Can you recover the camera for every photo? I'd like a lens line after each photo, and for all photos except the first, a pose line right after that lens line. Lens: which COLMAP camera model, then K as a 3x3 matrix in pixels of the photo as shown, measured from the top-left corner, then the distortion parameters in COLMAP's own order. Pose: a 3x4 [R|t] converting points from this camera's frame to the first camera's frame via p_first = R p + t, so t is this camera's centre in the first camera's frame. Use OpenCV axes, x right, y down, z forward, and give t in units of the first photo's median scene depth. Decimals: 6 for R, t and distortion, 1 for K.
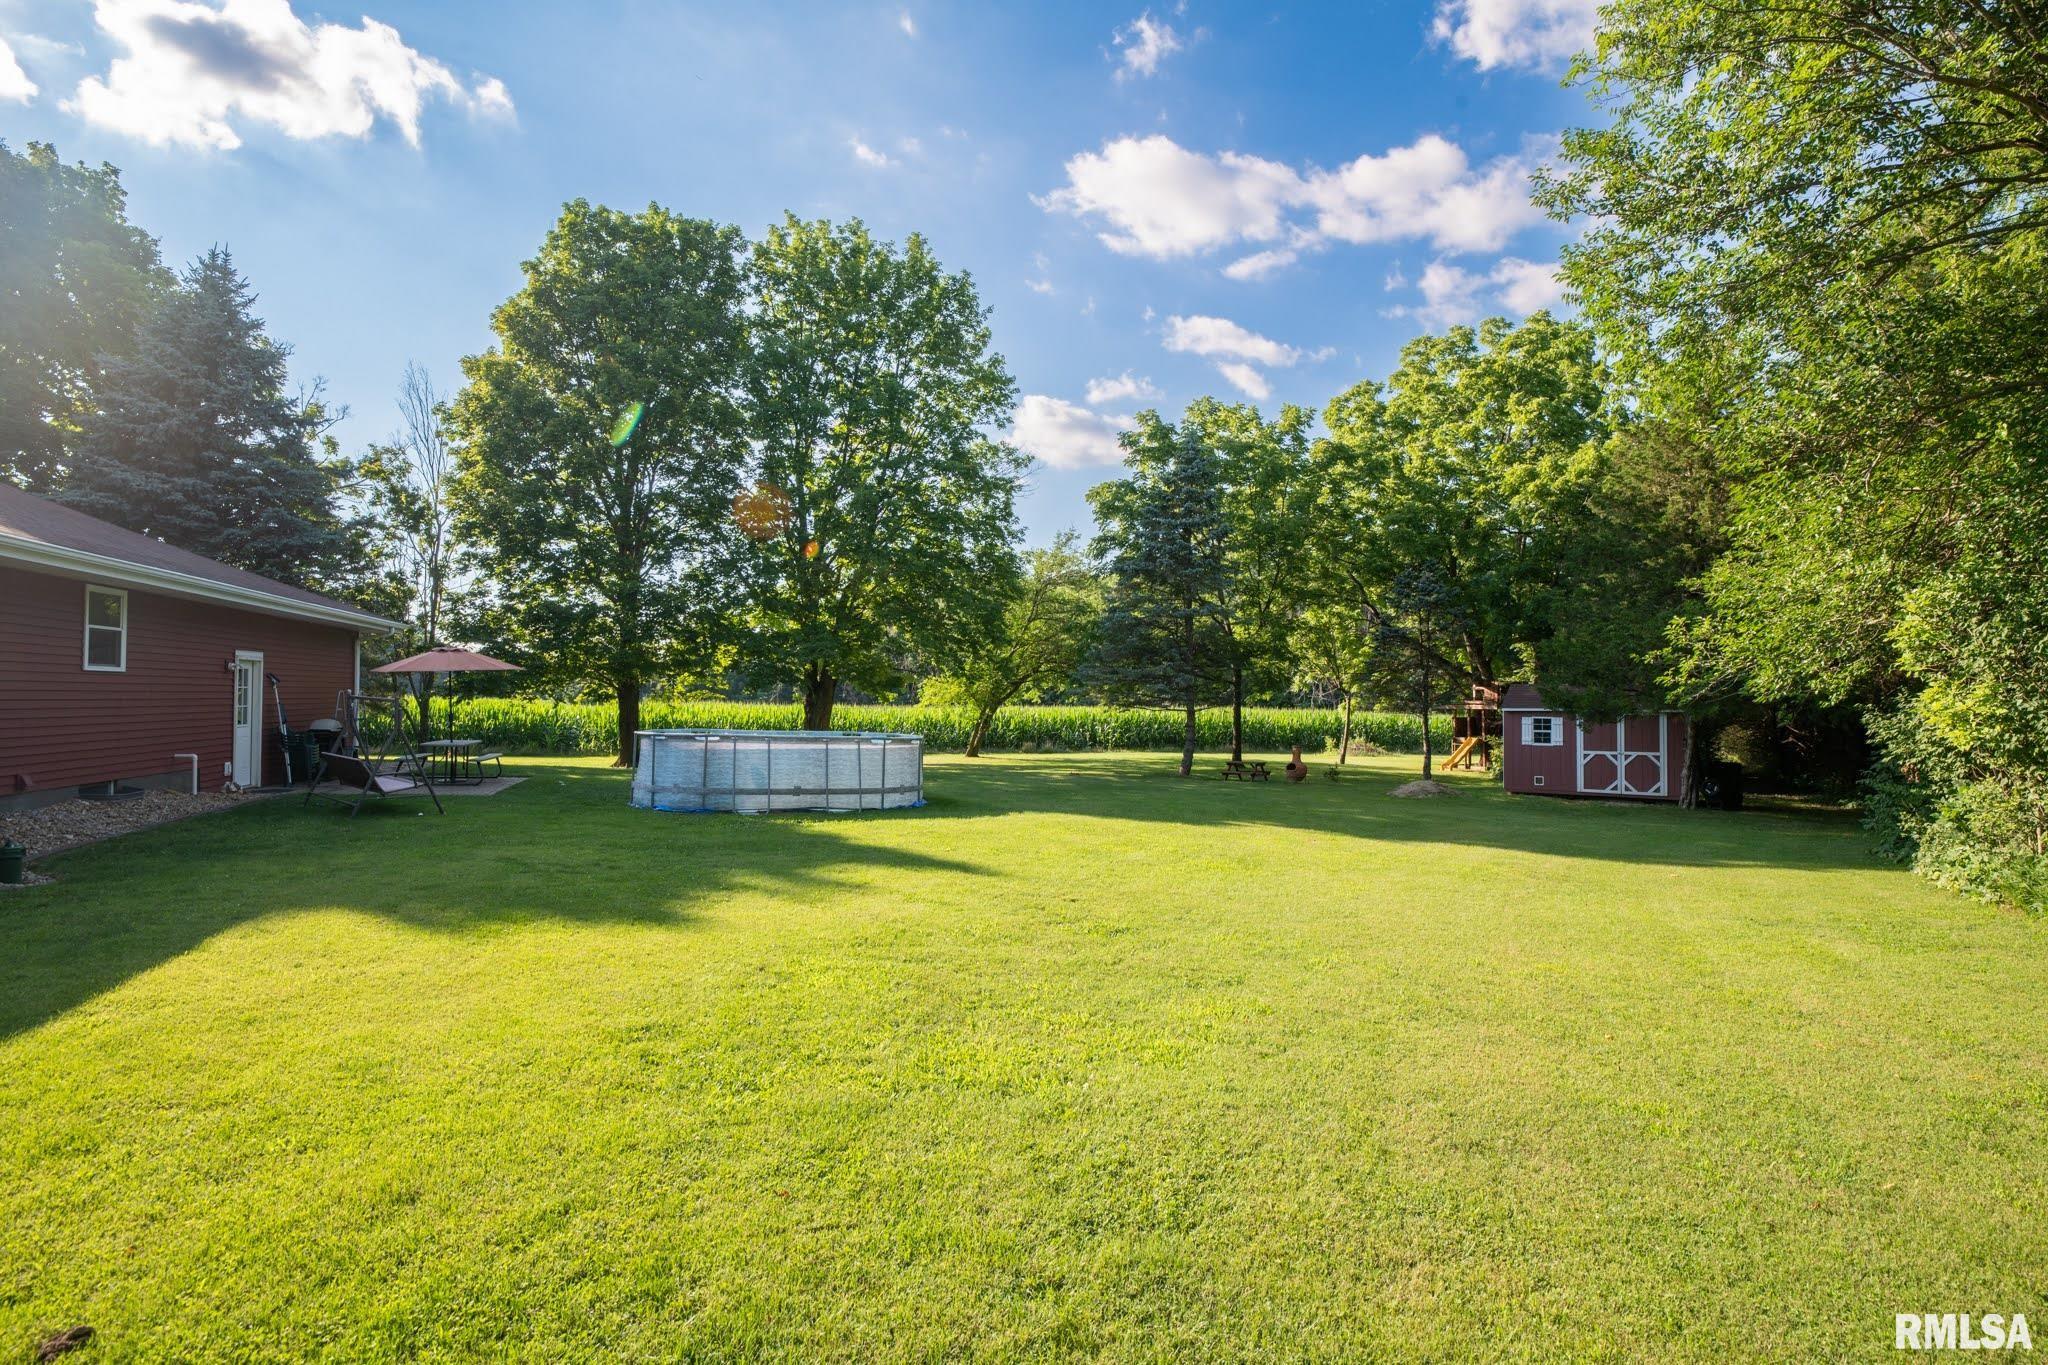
lens RADIAL K [[1017.3, 0, 1020.4], [0, 1017.3, 678.2], [0, 0, 1]] dist [-0.013454, -0.009375]
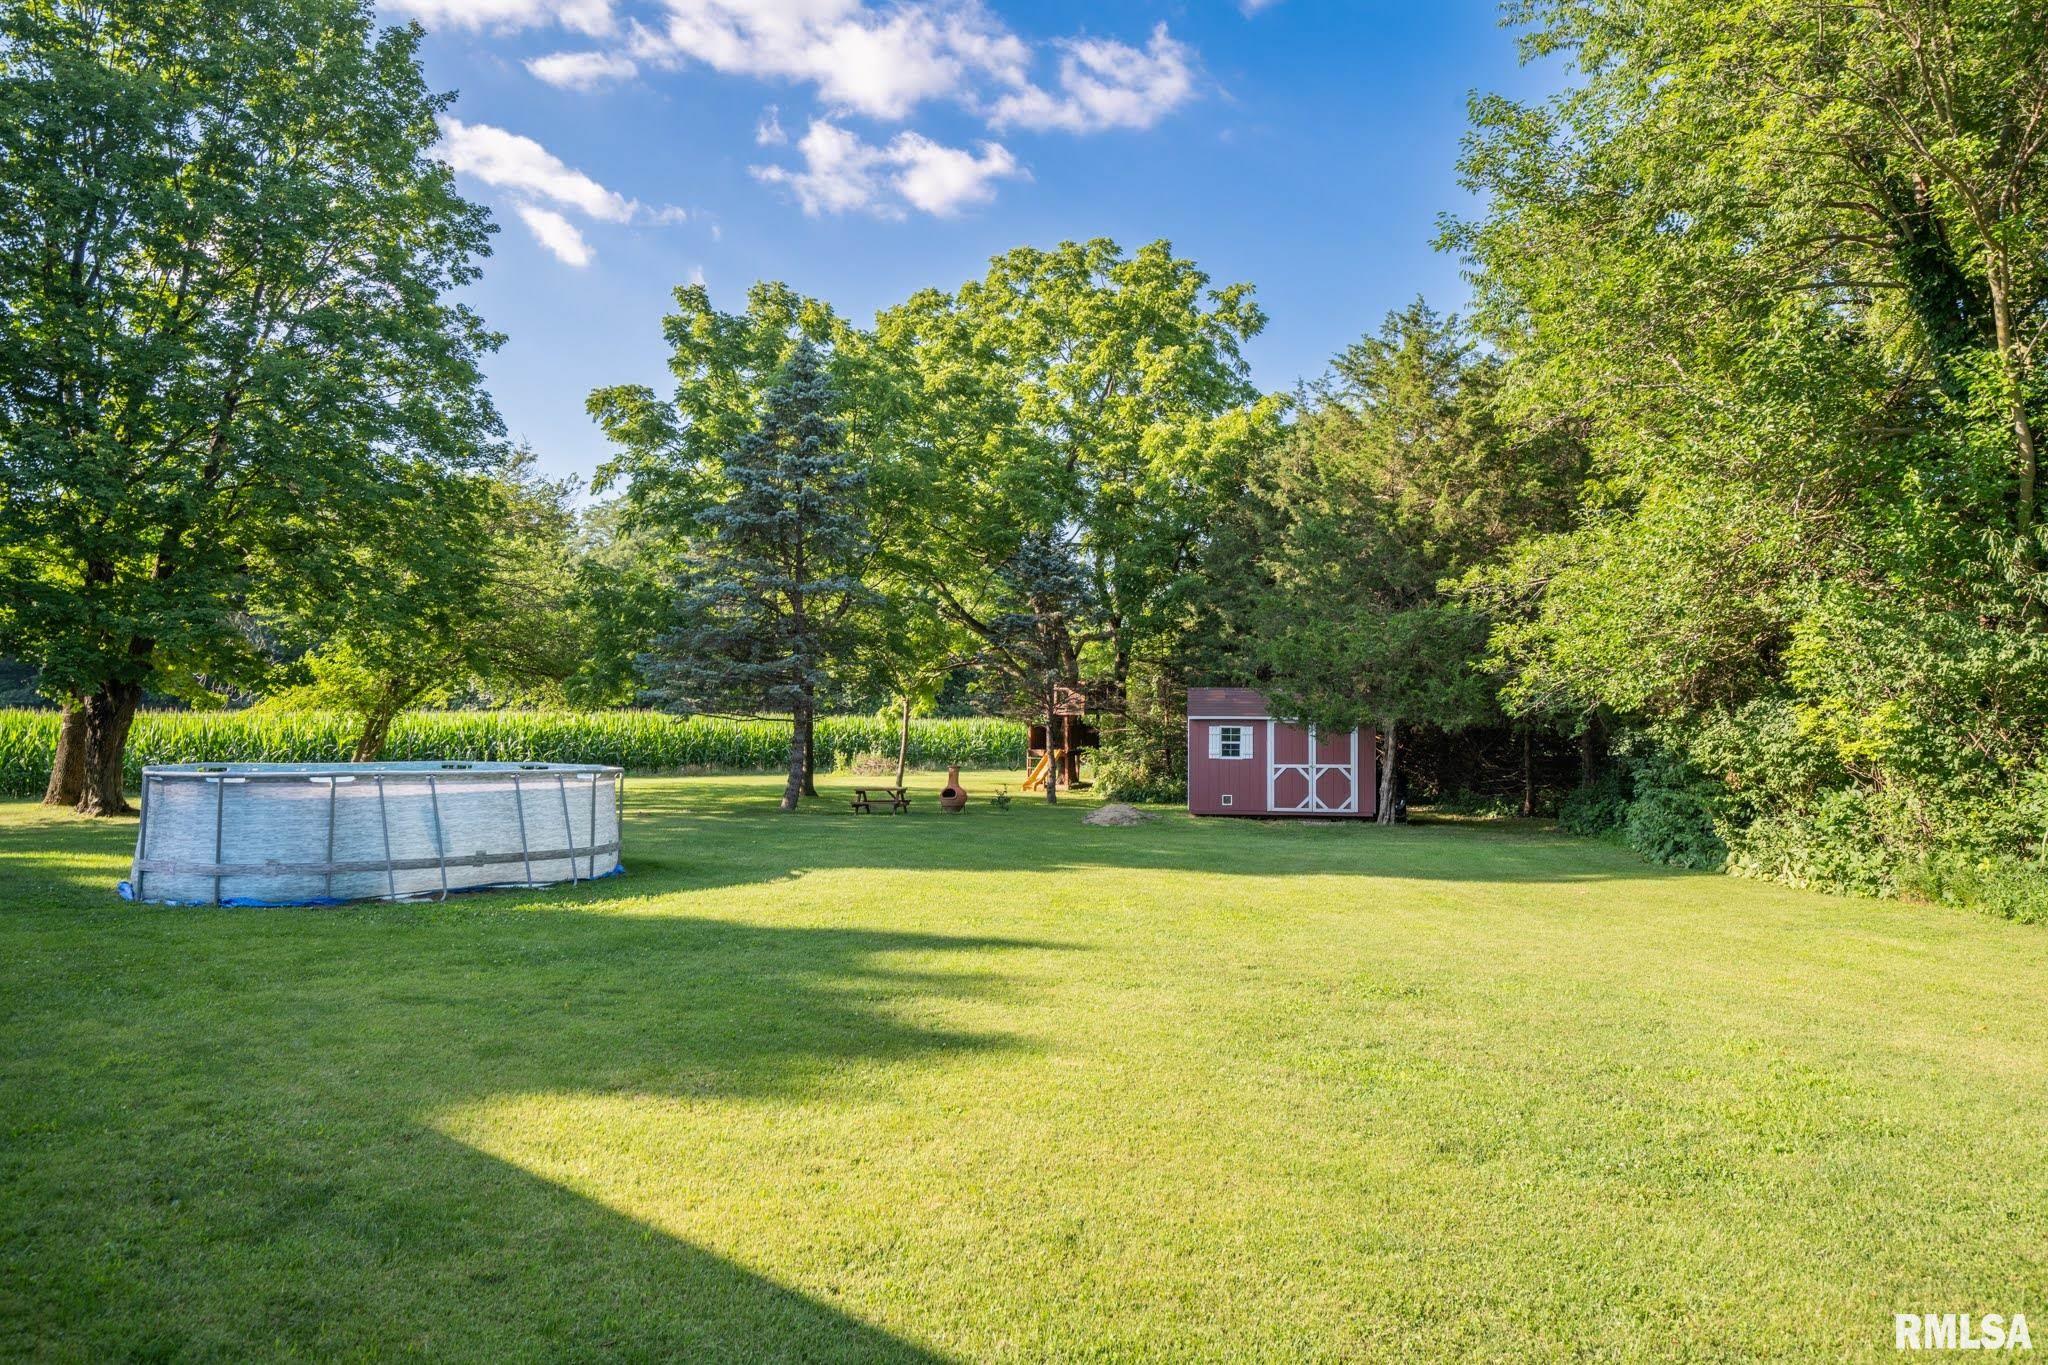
lens RADIAL K [[1421.5, 0, 1024.0], [0, 1421.5, 682.5], [0, 0, 1]] dist [0.027173, 0.002665]
pose [[0.861743, 0.006363, 0.507306, -0.251030], [-0.011730, 0.999904, 0.007385, -0.005674], [-0.507210, -0.012314, 0.861735, 0.046272]]
